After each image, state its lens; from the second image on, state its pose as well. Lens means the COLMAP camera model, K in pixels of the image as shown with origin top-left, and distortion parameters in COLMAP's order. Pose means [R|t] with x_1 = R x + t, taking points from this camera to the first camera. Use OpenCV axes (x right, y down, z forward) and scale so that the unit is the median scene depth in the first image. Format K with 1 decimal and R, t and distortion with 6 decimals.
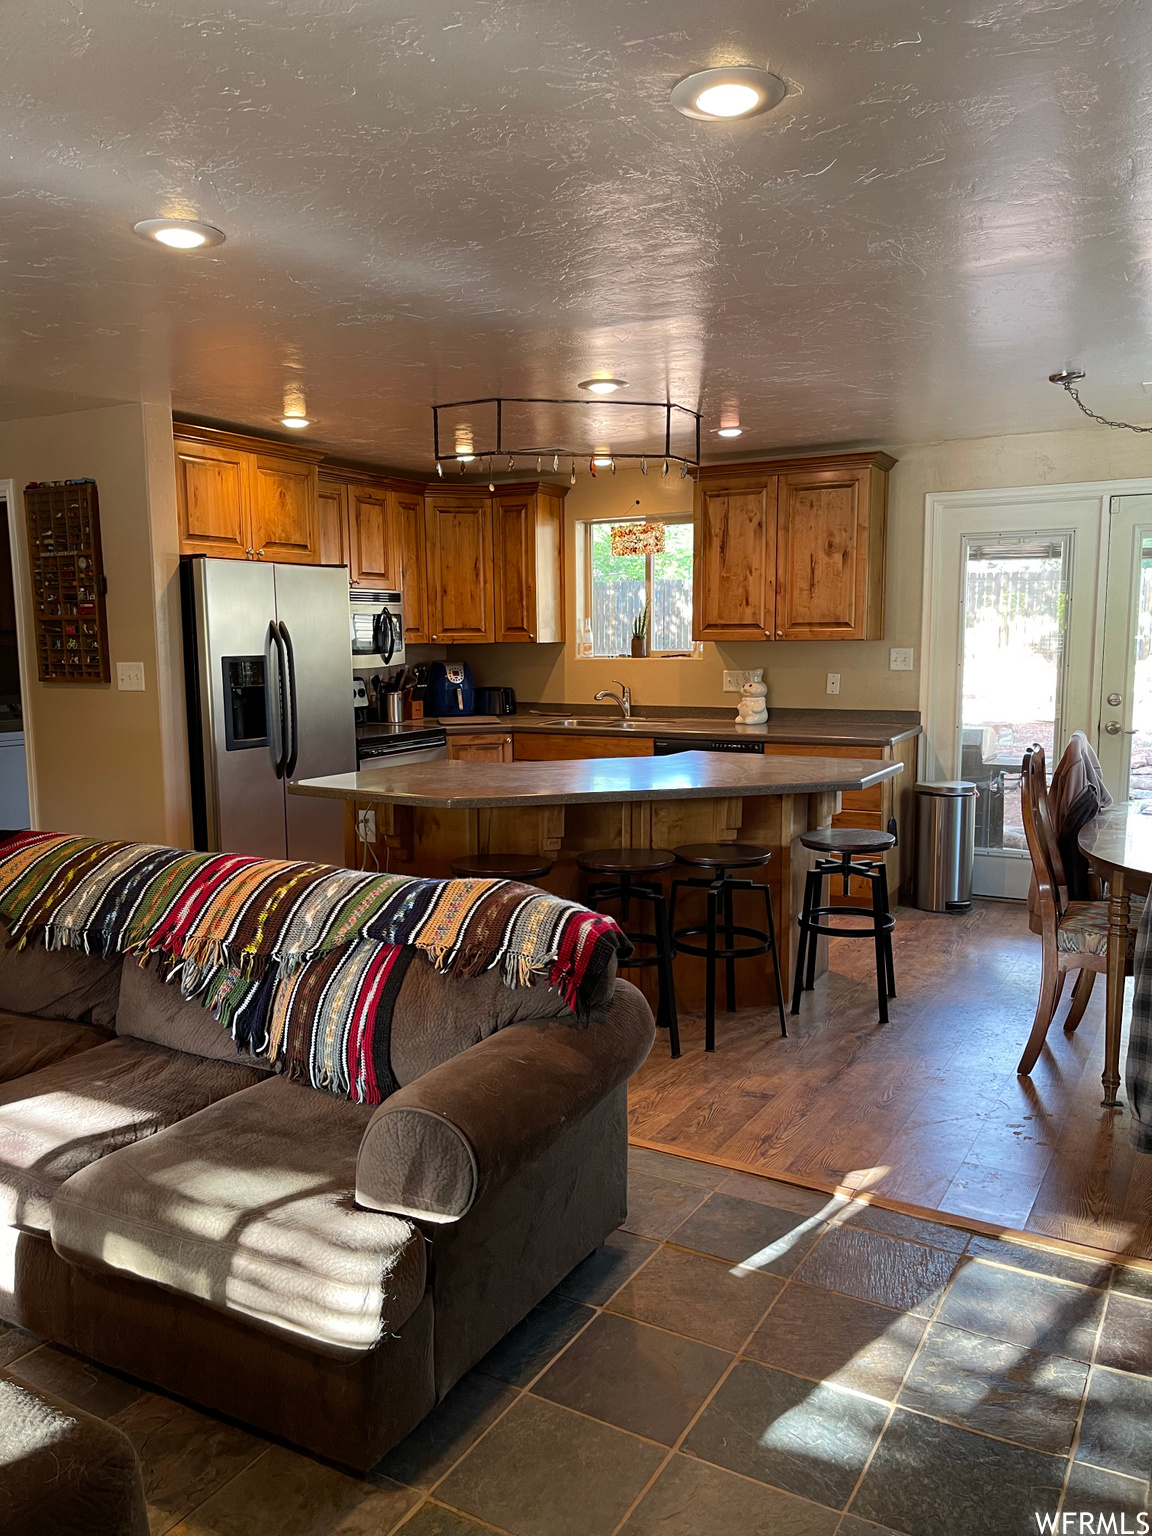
lens RADIAL K [[1165.4, 0, 572.3], [0, 1165.4, 771.2], [0, 0, 1]] dist [0.047429, -0.052361]
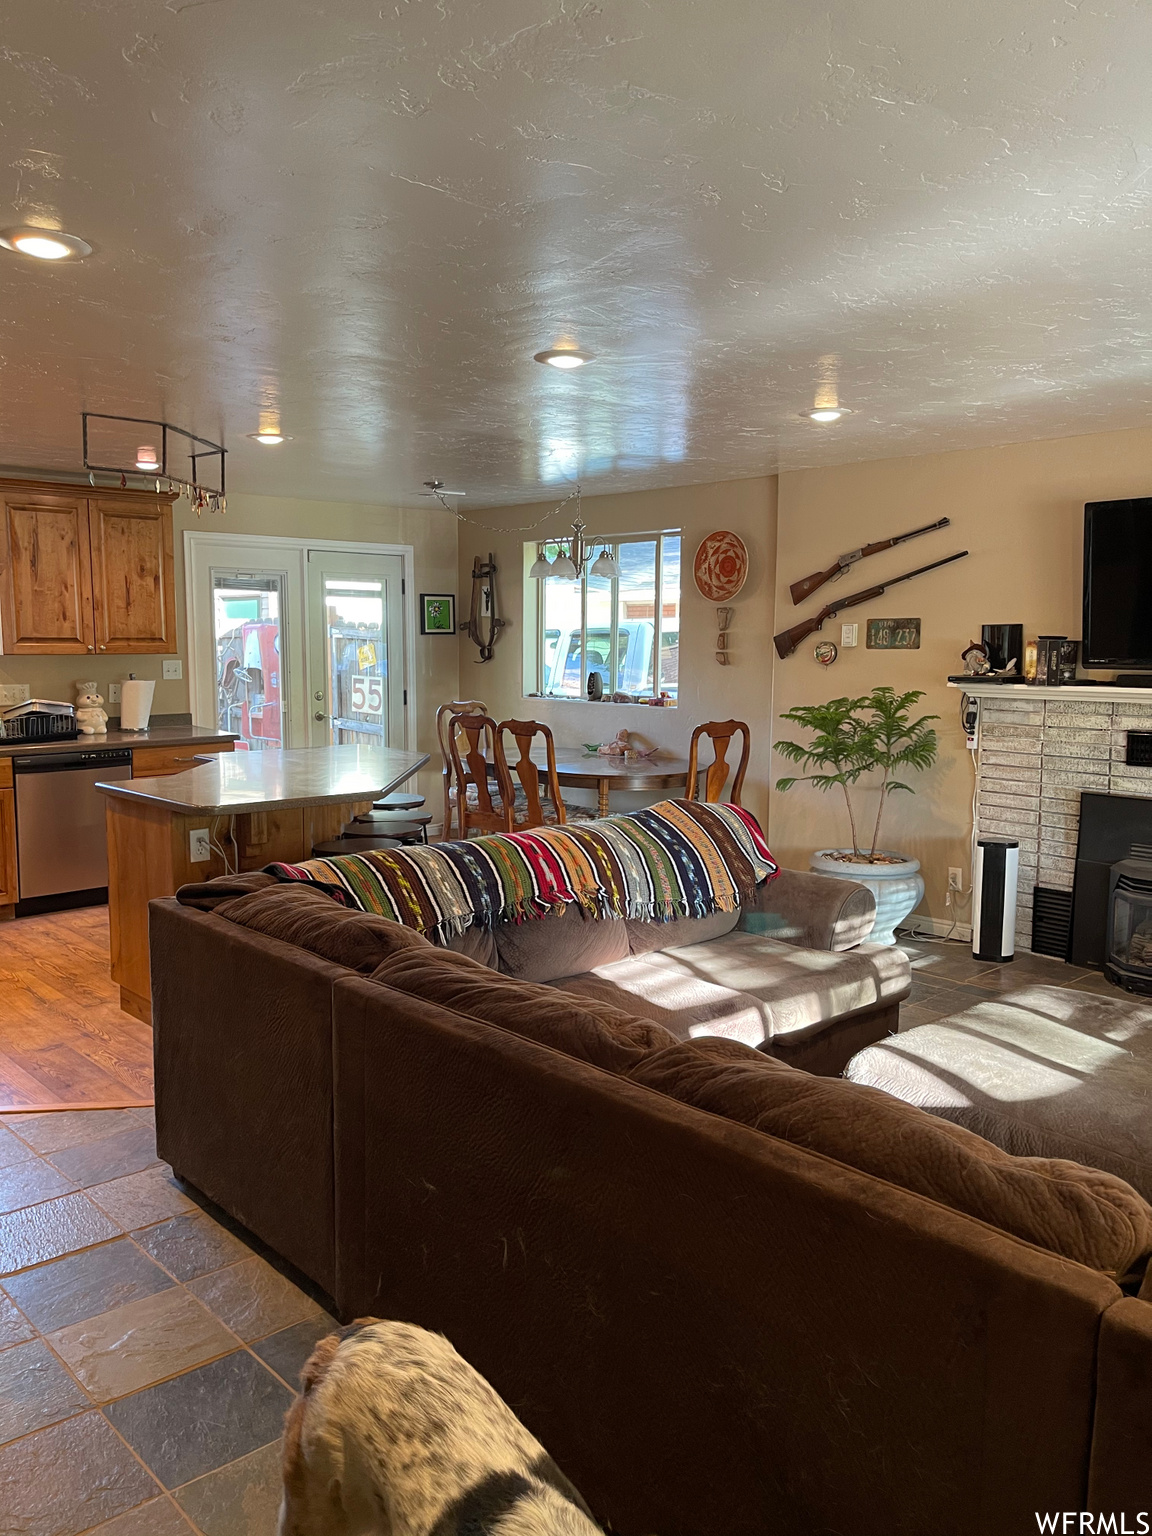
lens RADIAL K [[1165.4, 0, 568.2], [0, 1165.4, 766.4], [0, 0, 1]] dist [0.047429, -0.052361]
pose [[0.300937, -0.099893, 0.948398, -0.708336], [0.106547, 0.991794, 0.070655, -0.039594], [-0.947673, 0.079786, 0.309111, 0.268414]]
